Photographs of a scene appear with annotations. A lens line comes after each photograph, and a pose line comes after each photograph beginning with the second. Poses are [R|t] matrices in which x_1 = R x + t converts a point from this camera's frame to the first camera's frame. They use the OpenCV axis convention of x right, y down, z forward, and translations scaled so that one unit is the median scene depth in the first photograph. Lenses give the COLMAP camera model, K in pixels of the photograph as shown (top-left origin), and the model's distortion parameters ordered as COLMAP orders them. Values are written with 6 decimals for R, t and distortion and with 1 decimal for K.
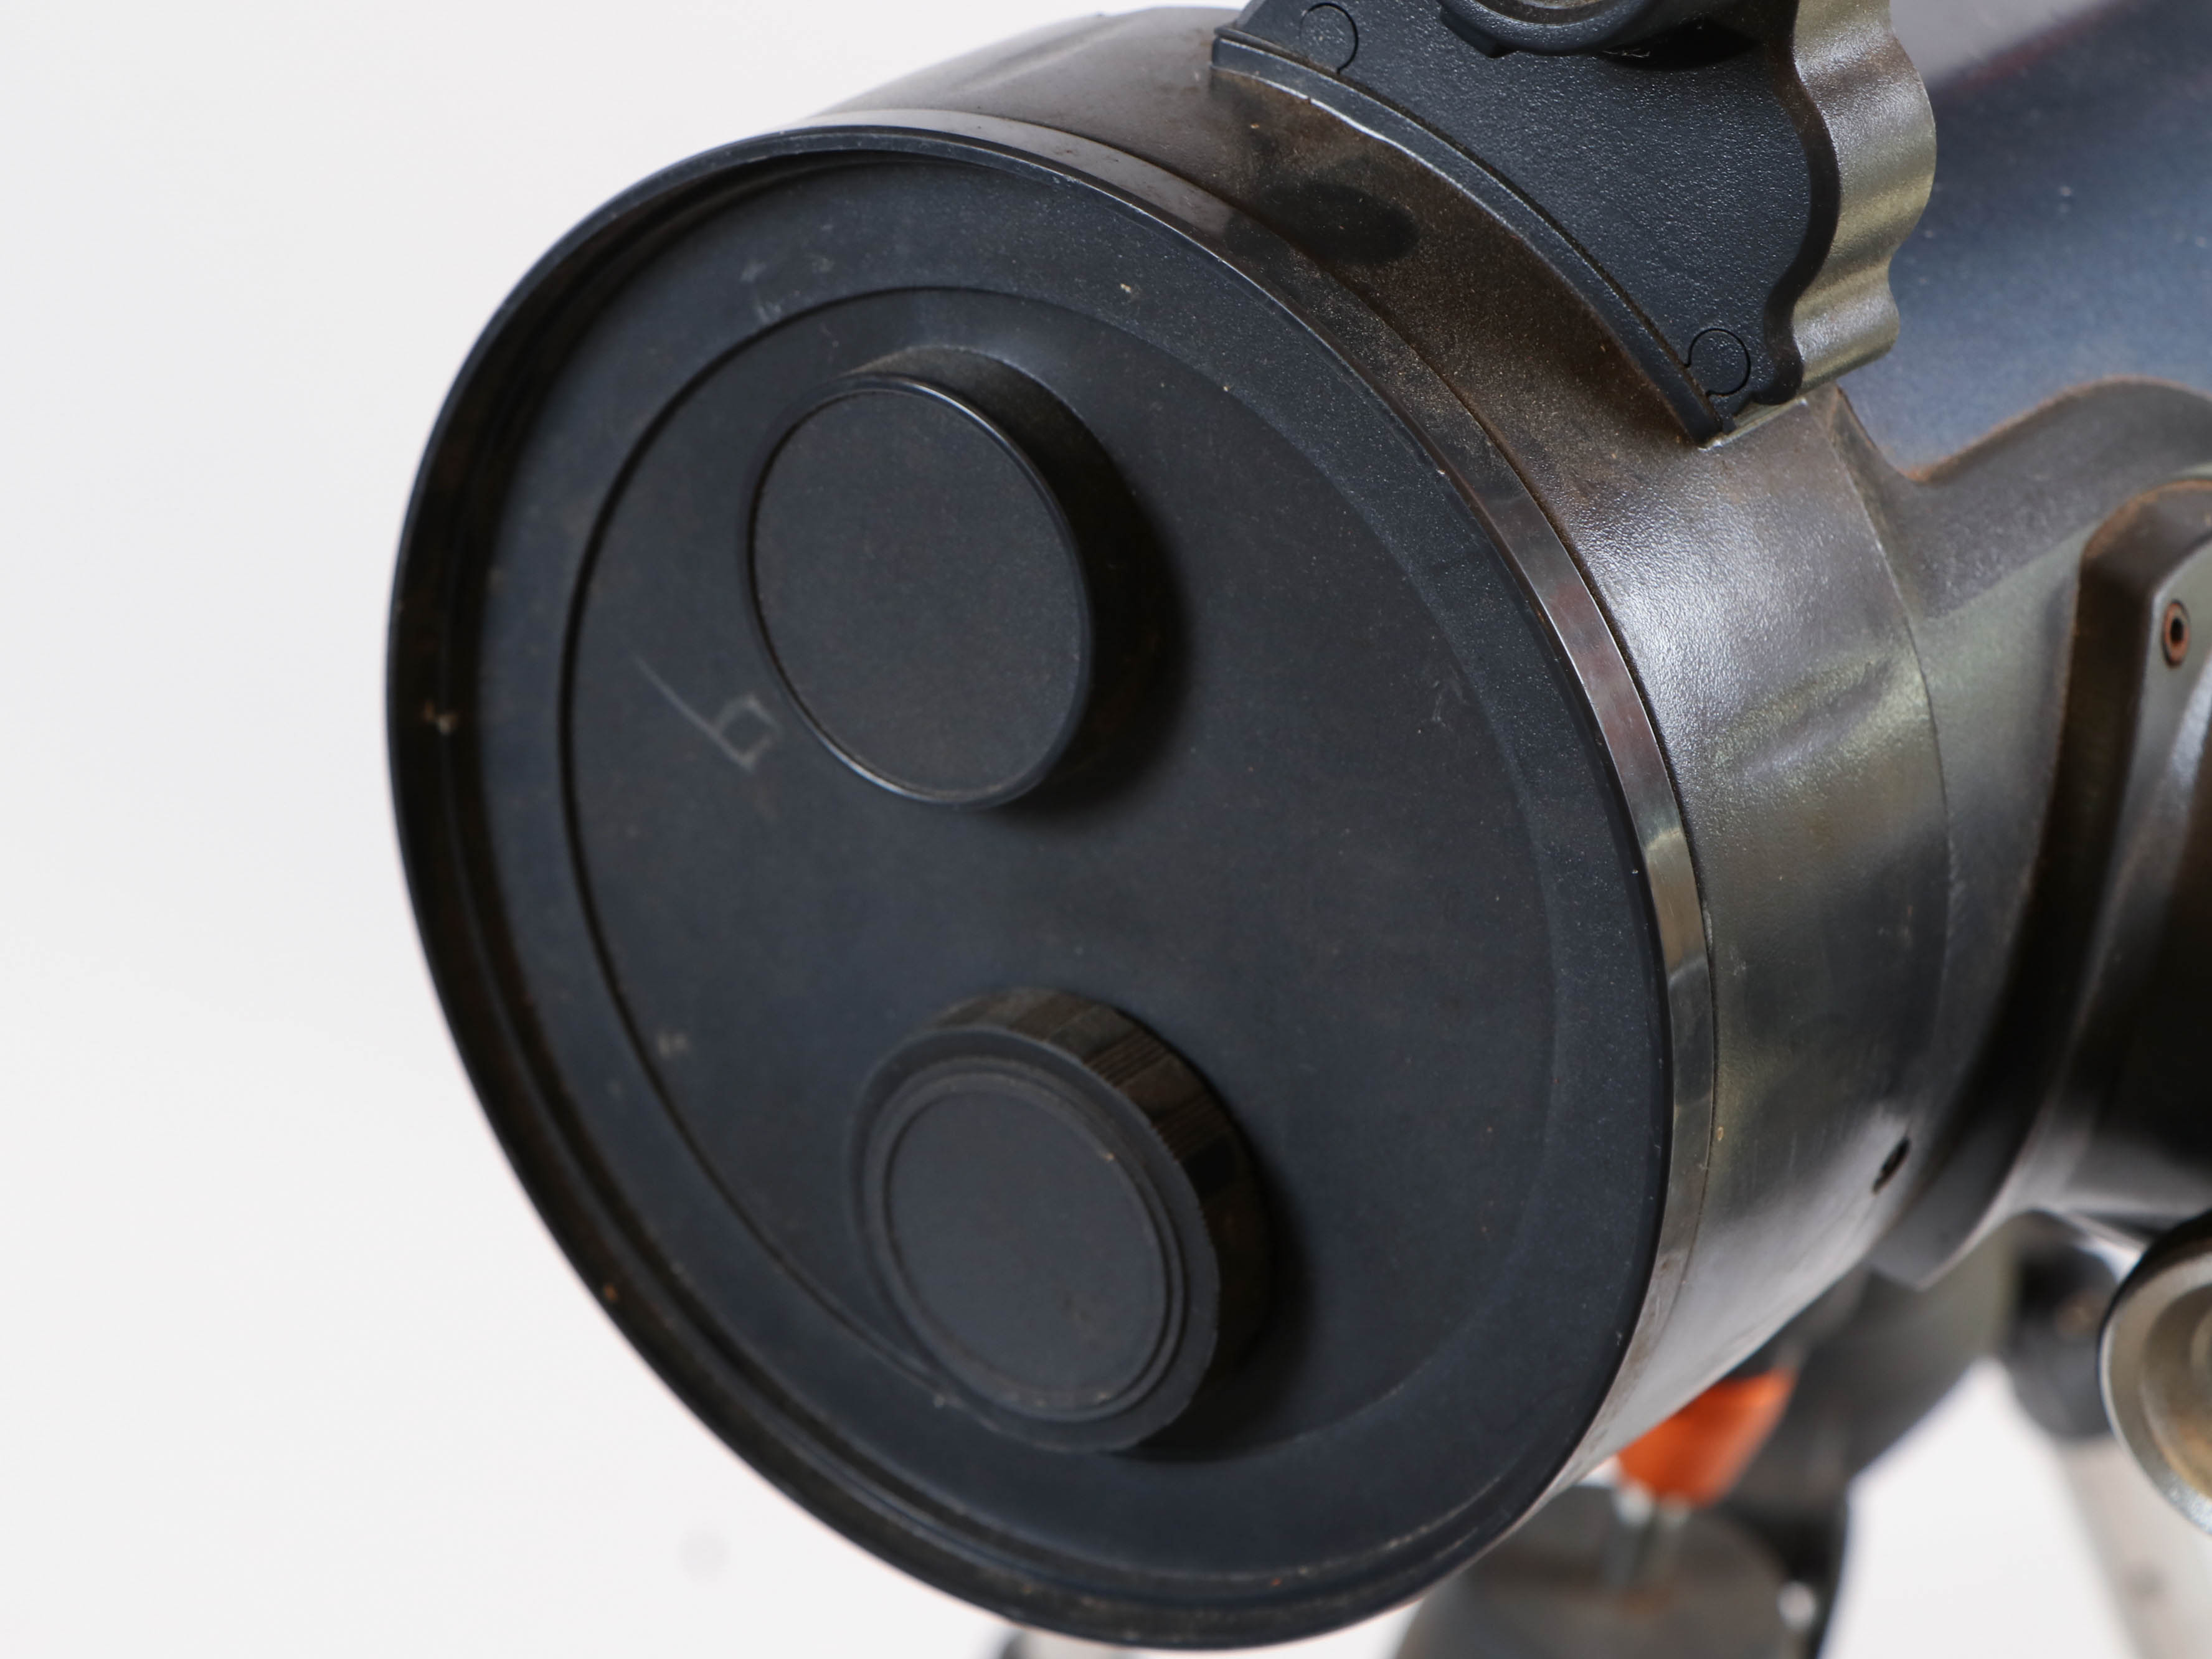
lens RADIAL K [[4130.2, 0, 1104.2], [0, 4130.2, 833.6], [0, 0, 1]] dist [0.026393, 0.000000]
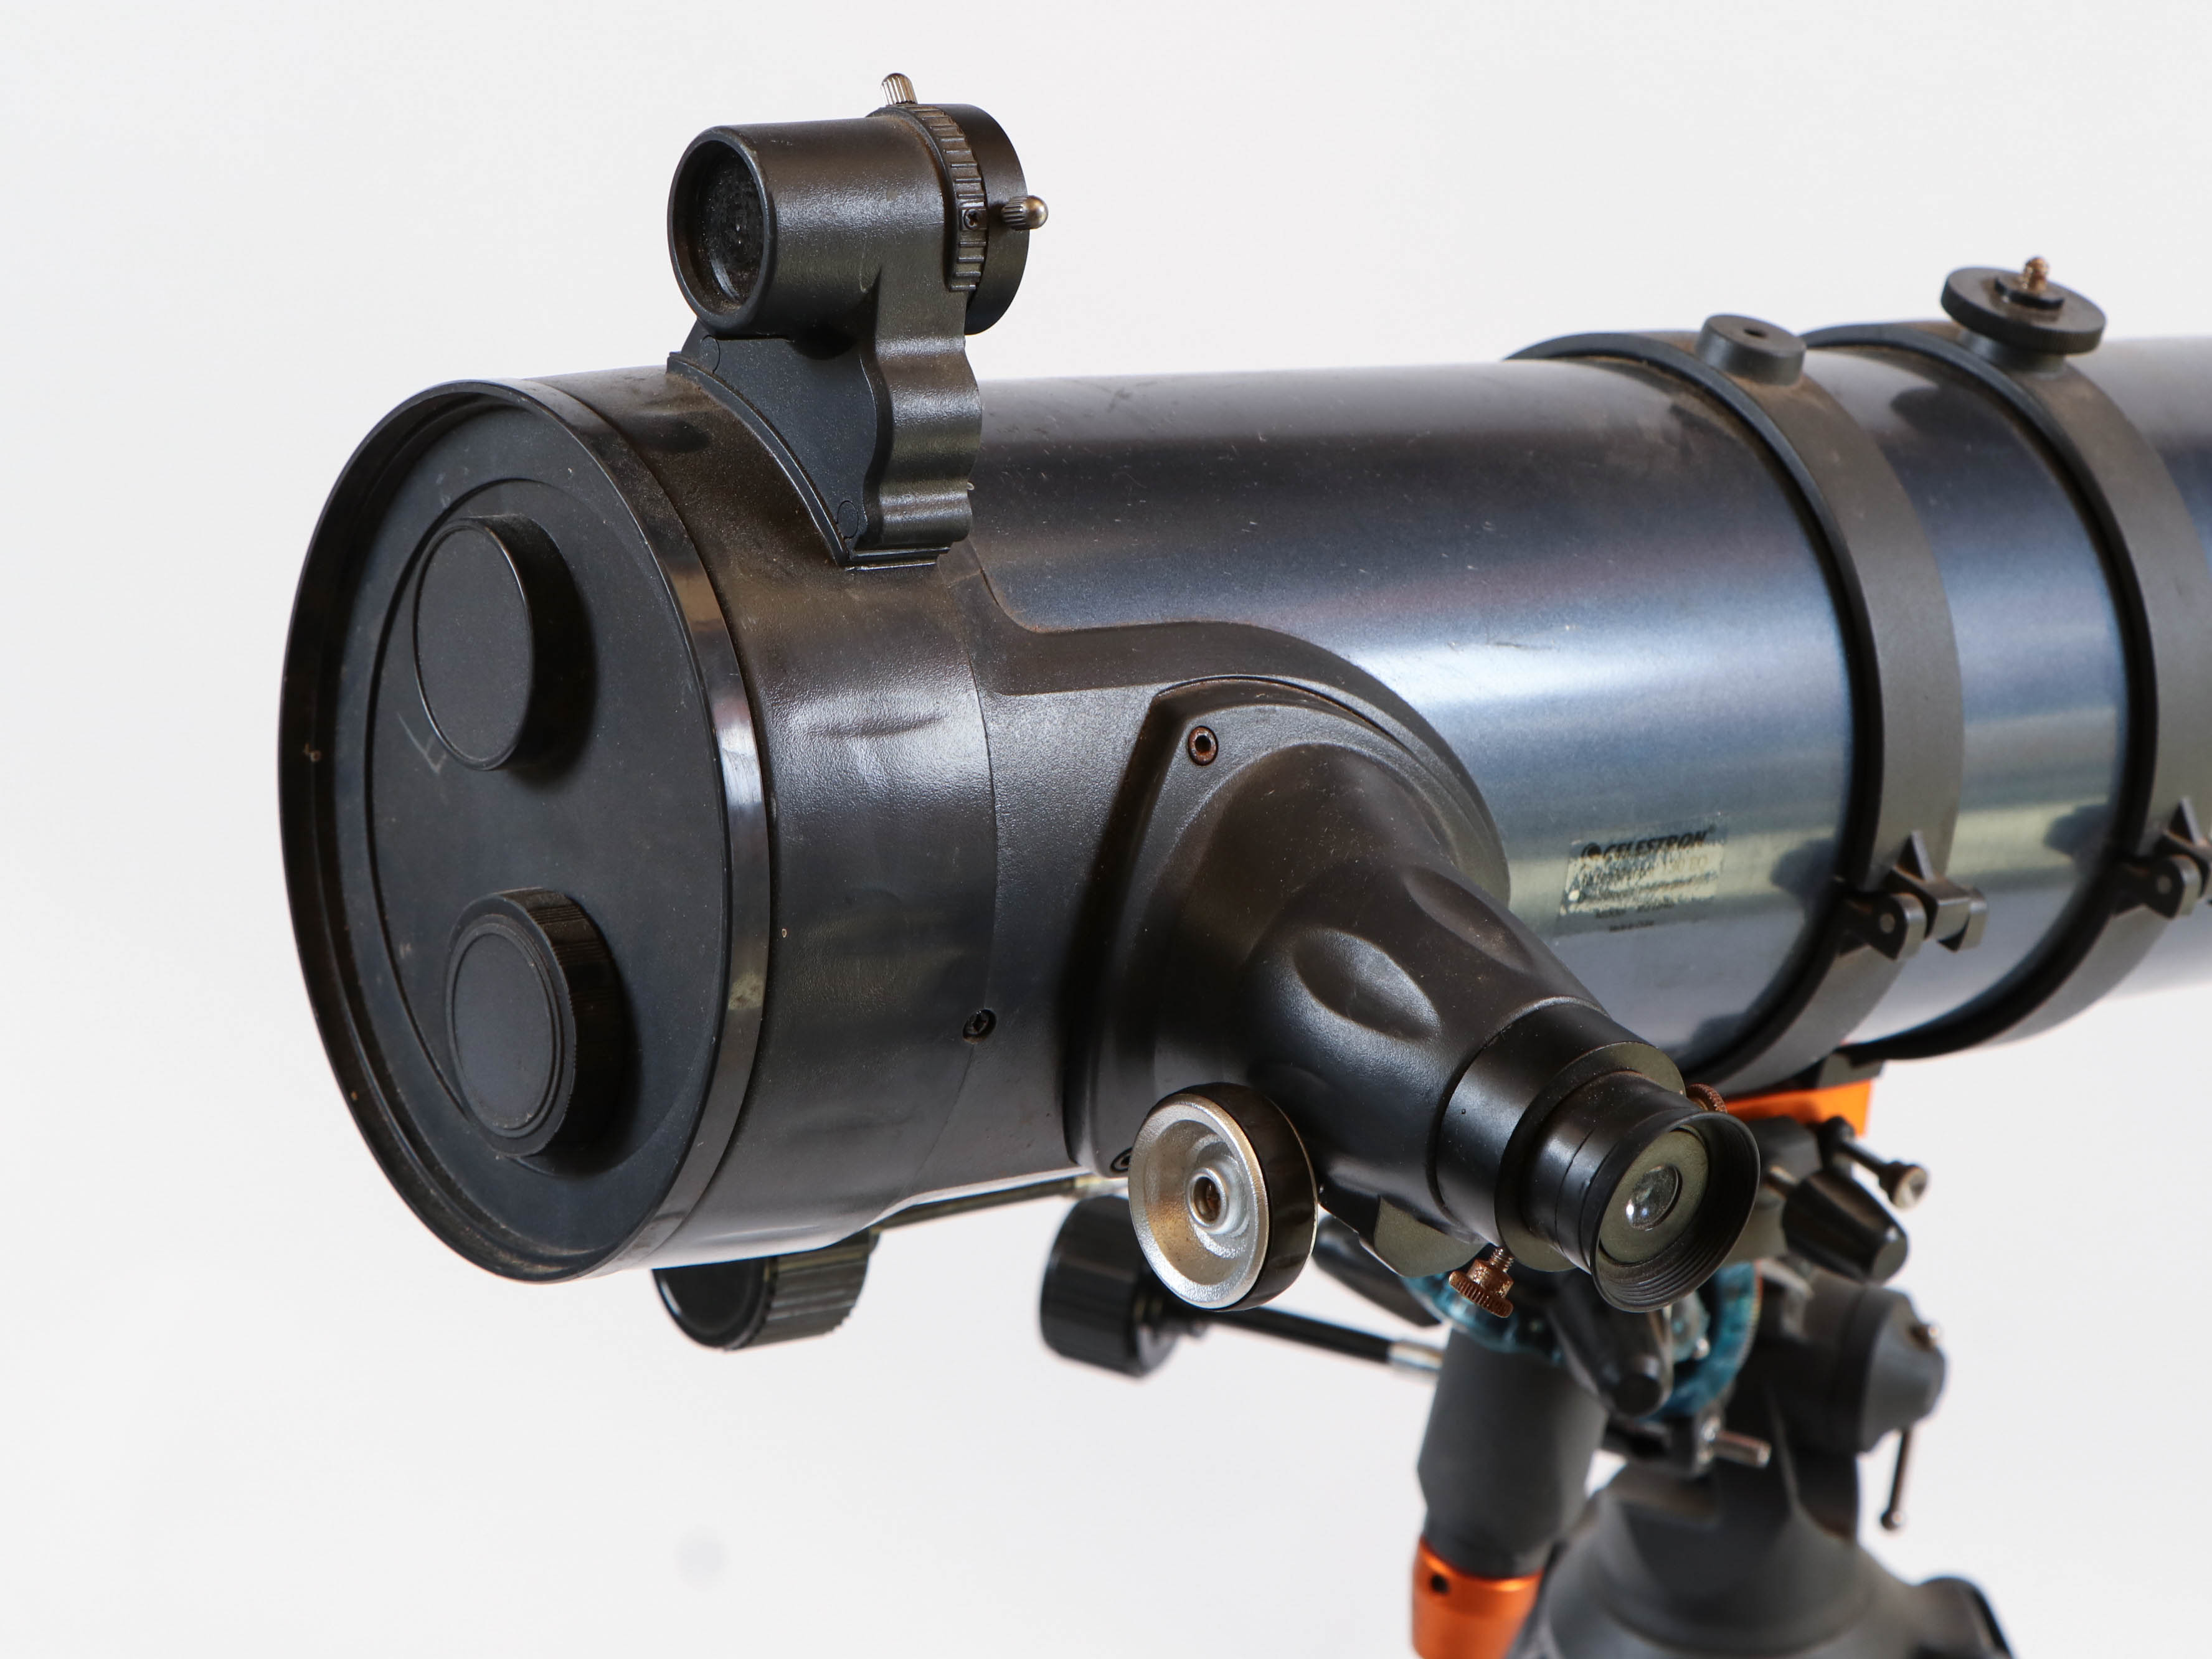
lens RADIAL K [[3545.8, 0, 1107.5], [0, 3545.8, 824.9], [0, 0, 1]] dist [-0.020325, 0.000000]
pose [[0.971737, 0.086437, -0.219674, 0.519368], [-0.128763, 0.974012, -0.186334, 0.247664], [0.197859, 0.209353, 0.957613, -0.375008]]
